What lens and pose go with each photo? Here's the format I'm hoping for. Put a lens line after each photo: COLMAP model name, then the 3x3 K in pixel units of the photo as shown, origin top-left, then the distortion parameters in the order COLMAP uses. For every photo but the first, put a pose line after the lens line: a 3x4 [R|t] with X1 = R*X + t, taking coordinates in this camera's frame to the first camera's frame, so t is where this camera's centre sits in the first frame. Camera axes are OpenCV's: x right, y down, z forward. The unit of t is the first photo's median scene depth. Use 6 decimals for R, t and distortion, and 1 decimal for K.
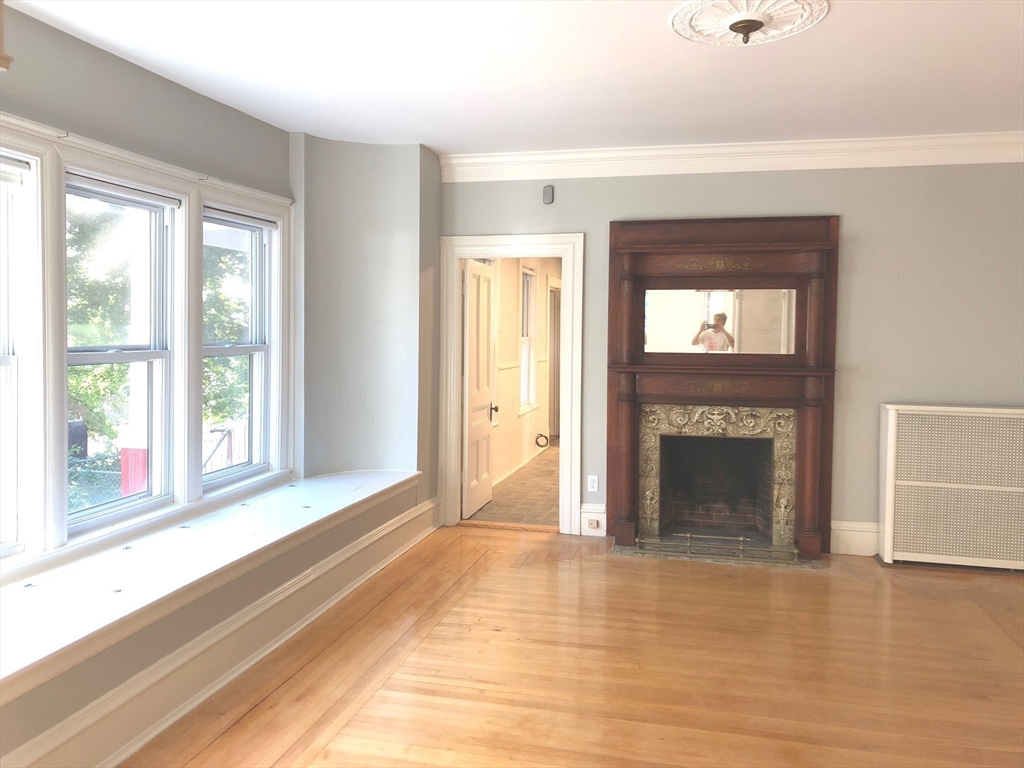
lens RADIAL K [[832.0, 0, 501.6], [0, 832.0, 356.1], [0, 0, 1]] dist [0.112479, -0.199632]
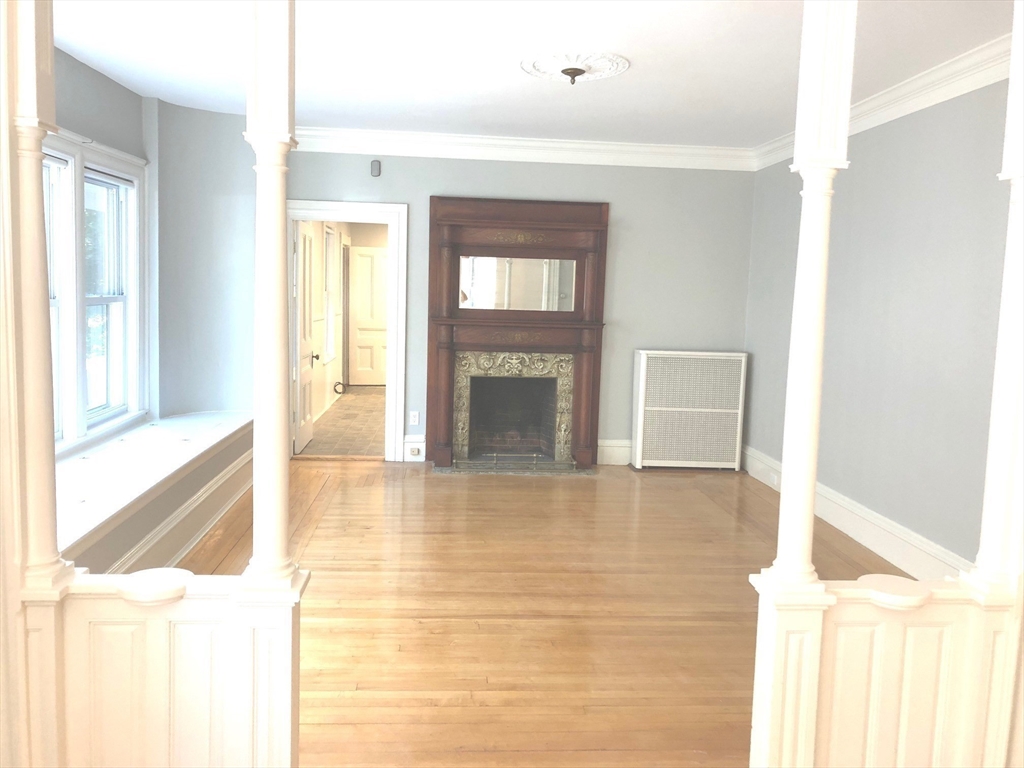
lens RADIAL K [[832.0, 0, 501.6], [0, 832.0, 356.1], [0, 0, 1]] dist [0.112479, -0.199632]
pose [[0.953013, -0.003571, 0.302908, -0.136730], [-0.012884, 0.998548, 0.052306, 0.000991], [-0.302655, -0.053751, 0.951583, -0.168247]]
